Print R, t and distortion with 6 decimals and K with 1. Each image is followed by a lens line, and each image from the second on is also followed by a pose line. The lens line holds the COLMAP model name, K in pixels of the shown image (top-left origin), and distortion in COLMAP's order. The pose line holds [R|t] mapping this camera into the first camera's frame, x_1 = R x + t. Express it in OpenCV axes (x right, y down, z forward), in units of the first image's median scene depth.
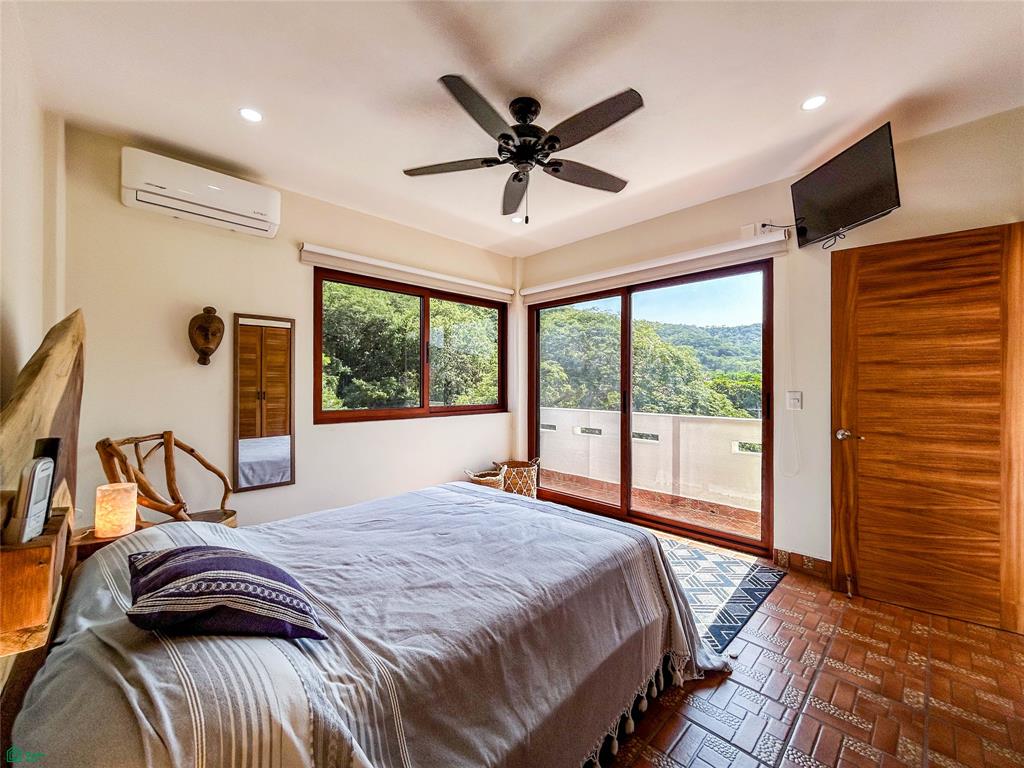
lens RADIAL K [[412.8, 0, 512.0], [0, 412.8, 384.0], [0, 0, 1]] dist [-0.000891, 0.000164]
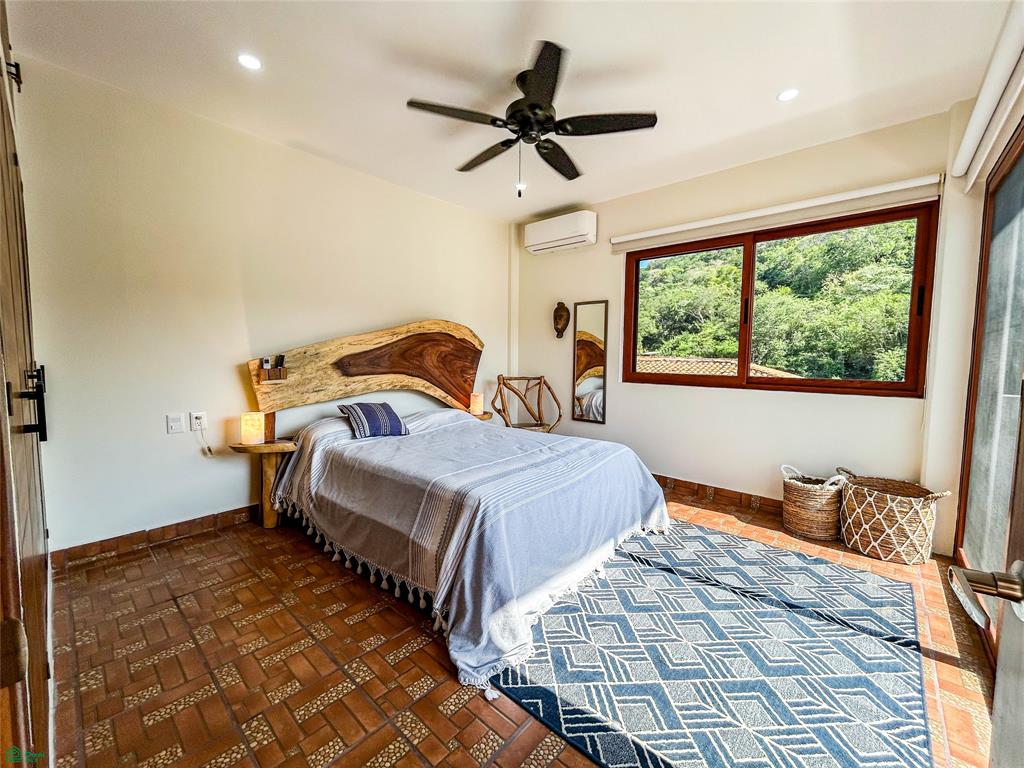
lens RADIAL K [[415.2, 0, 515.4], [0, 415.2, 382.3], [0, 0, 1]] dist [0.000673, -0.000288]
pose [[0.073146, 0.067147, -0.995058, 0.543394], [-0.005761, 0.997743, 0.066904, 0.011841], [0.997305, 0.000839, 0.073367, 0.426439]]
